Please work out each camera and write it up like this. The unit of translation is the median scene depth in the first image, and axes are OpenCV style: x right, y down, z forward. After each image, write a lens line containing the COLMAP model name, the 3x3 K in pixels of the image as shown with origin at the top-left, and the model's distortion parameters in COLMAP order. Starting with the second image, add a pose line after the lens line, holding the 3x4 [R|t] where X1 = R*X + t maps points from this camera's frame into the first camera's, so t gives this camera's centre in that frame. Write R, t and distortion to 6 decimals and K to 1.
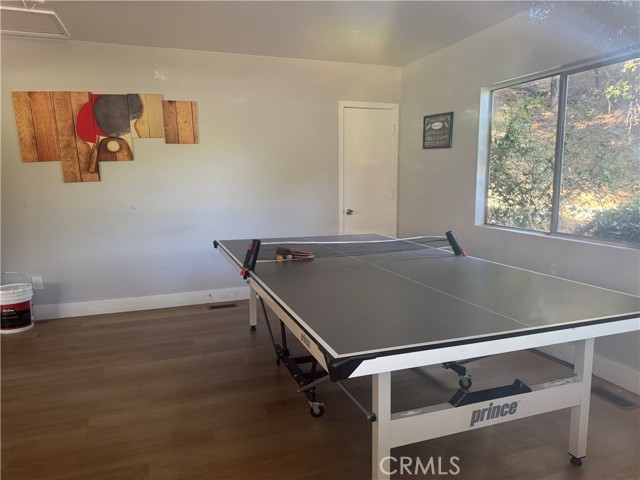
lens RADIAL K [[452.4, 0, 317.5], [0, 452.4, 241.9], [0, 0, 1]] dist [0.013066, -0.019746]
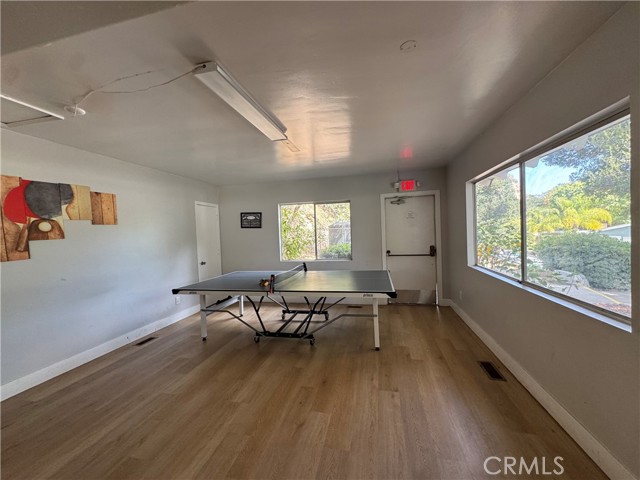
lens RADIAL K [[255.4, 0, 320.5], [0, 255.4, 239.6], [0, 0, 1]] dist [-0.000926, -0.000686]
pose [[0.534168, -0.037074, 0.844565, -0.616836], [0.152532, 0.986868, -0.053153, -0.042288], [-0.831503, 0.157216, 0.532809, 0.103208]]
